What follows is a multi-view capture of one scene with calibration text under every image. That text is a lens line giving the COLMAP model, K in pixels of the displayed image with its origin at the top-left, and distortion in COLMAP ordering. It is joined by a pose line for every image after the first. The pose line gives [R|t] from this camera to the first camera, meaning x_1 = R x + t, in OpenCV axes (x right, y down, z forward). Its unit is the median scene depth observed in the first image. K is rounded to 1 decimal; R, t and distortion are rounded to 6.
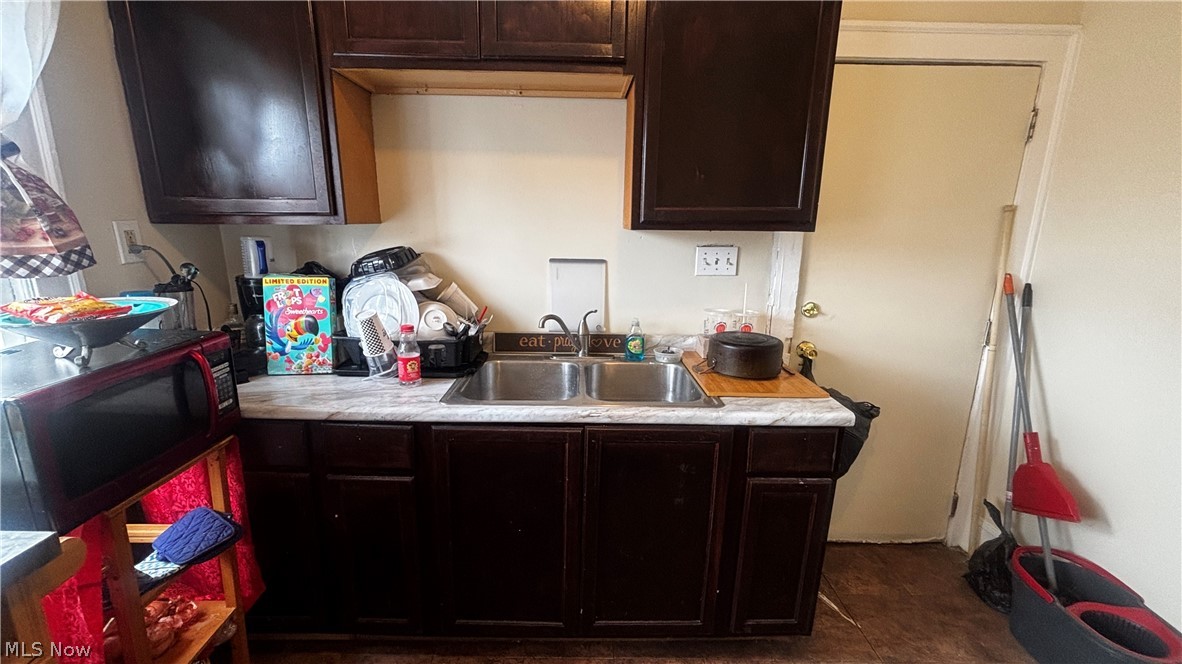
lens RADIAL K [[475.7, 0, 590.6], [0, 475.7, 331.1], [0, 0, 1]] dist [-0.001054, 0.001009]
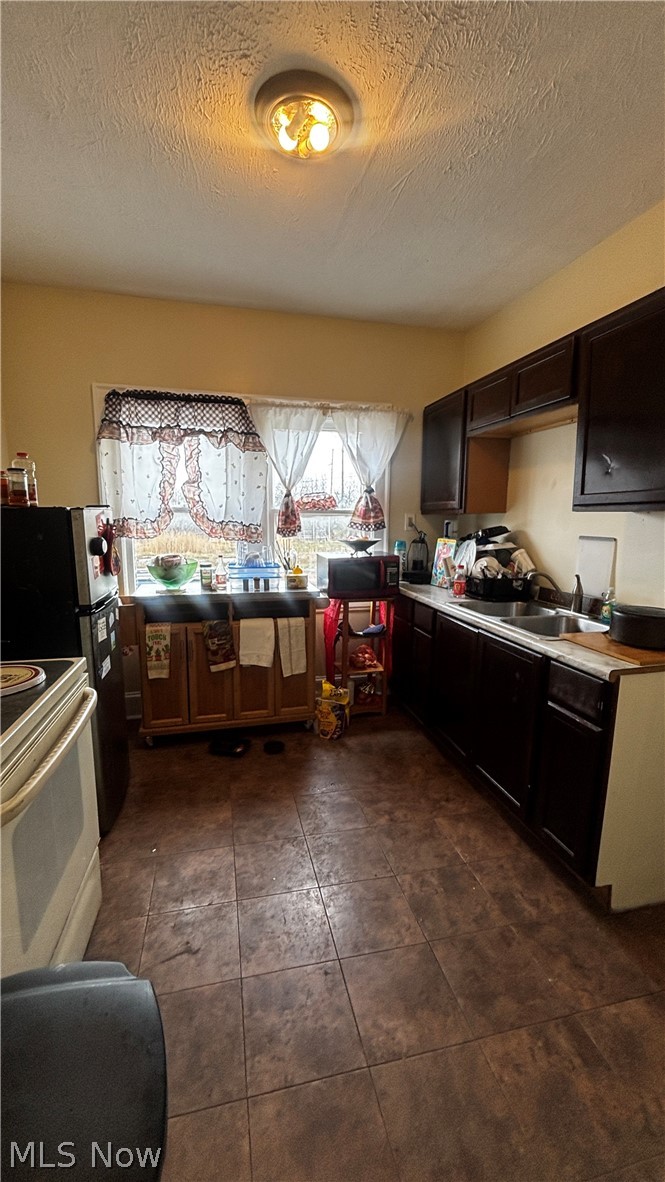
lens RADIAL K [[475.7, 0, 329.2], [0, 475.7, 590.1], [0, 0, 1]] dist [-0.001054, 0.001009]
pose [[0.219433, 0.131920, -0.966668, 1.347732], [-0.214544, 0.973087, 0.084095, 0.038776], [0.951746, 0.188940, 0.241830, 0.069033]]
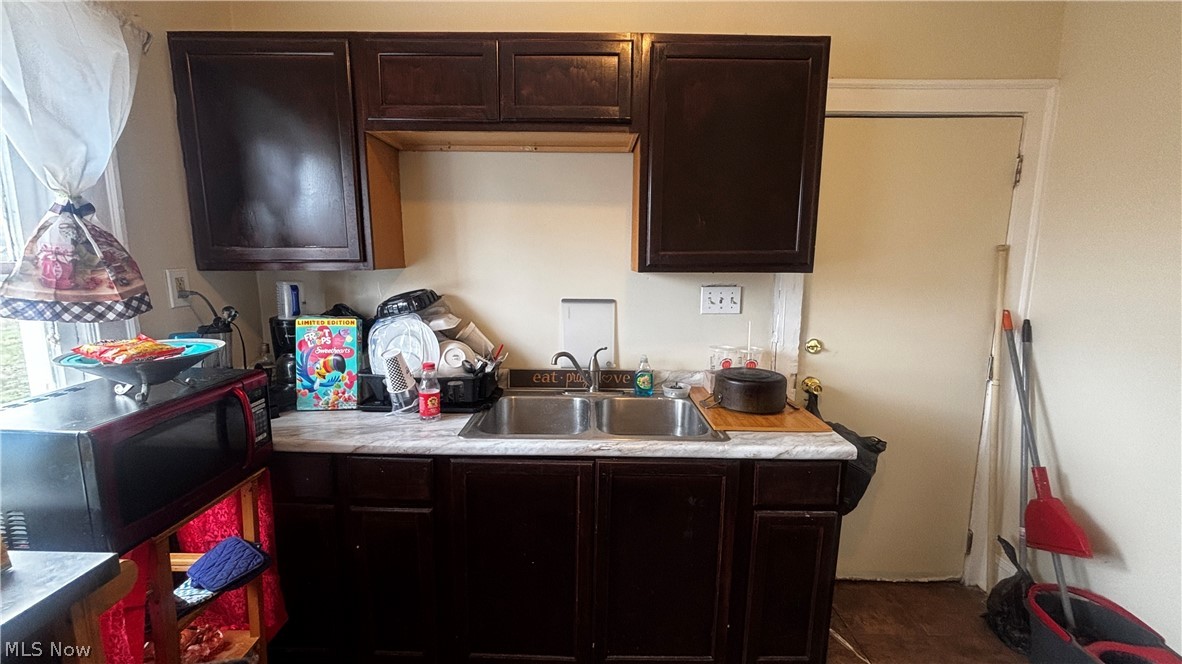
lens RADIAL K [[475.7, 0, 590.2], [0, 475.7, 331.2], [0, 0, 1]] dist [-0.001054, 0.001009]
pose [[0.999689, -0.005829, -0.024228, 0.002574], [0.004000, 0.997187, -0.074849, -0.002527], [0.024596, 0.074729, 0.996901, -0.058041]]
